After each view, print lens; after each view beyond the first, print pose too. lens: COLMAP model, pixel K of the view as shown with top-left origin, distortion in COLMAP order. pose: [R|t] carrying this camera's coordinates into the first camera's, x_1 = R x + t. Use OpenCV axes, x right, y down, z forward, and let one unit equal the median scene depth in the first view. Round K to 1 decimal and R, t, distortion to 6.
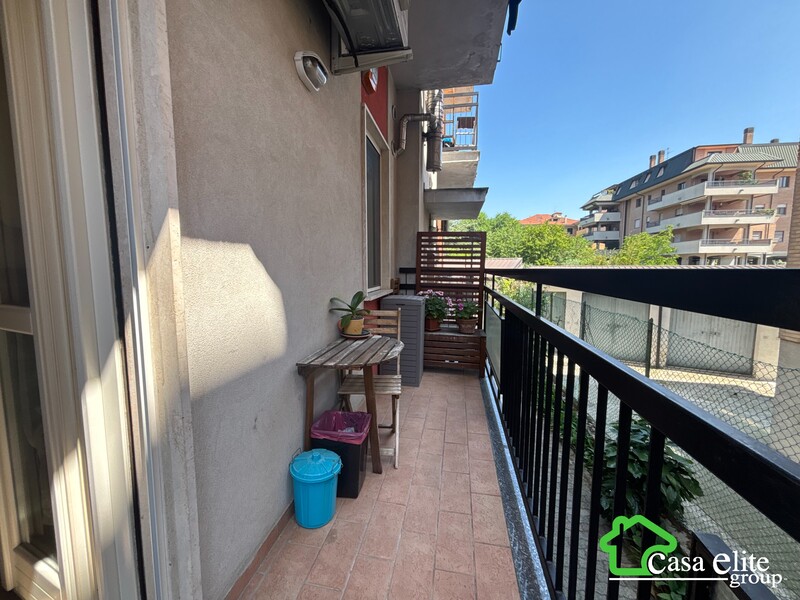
lens RADIAL K [[322.8, 0, 397.6], [0, 322.8, 298.8], [0, 0, 1]] dist [0.001226, 0.000510]
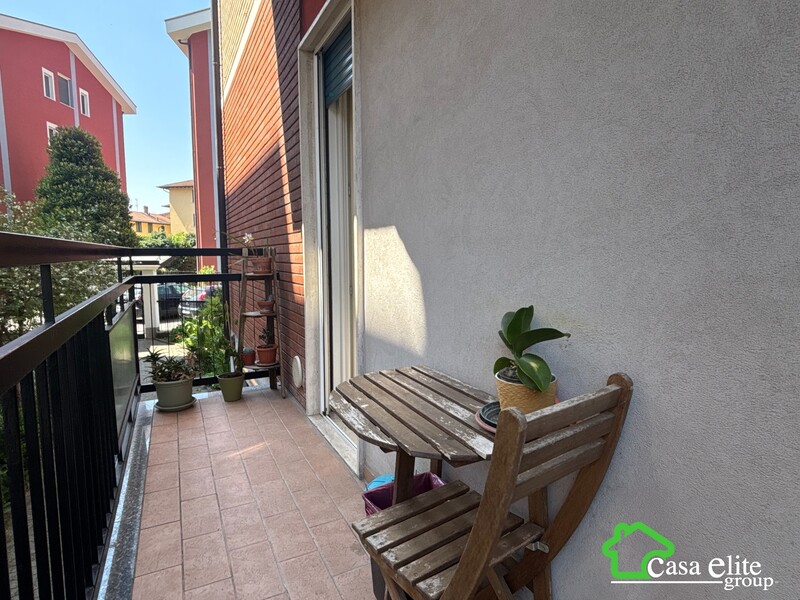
lens RADIAL K [[445.0, 0, 395.6], [0, 445.0, 300.0], [0, 0, 1]] dist [-0.011723, 0.010792]
pose [[-0.795524, 0.059268, -0.603017, 0.283372], [-0.053541, 0.984436, 0.167391, -0.099473], [0.603552, 0.165450, -0.779968, 1.329147]]
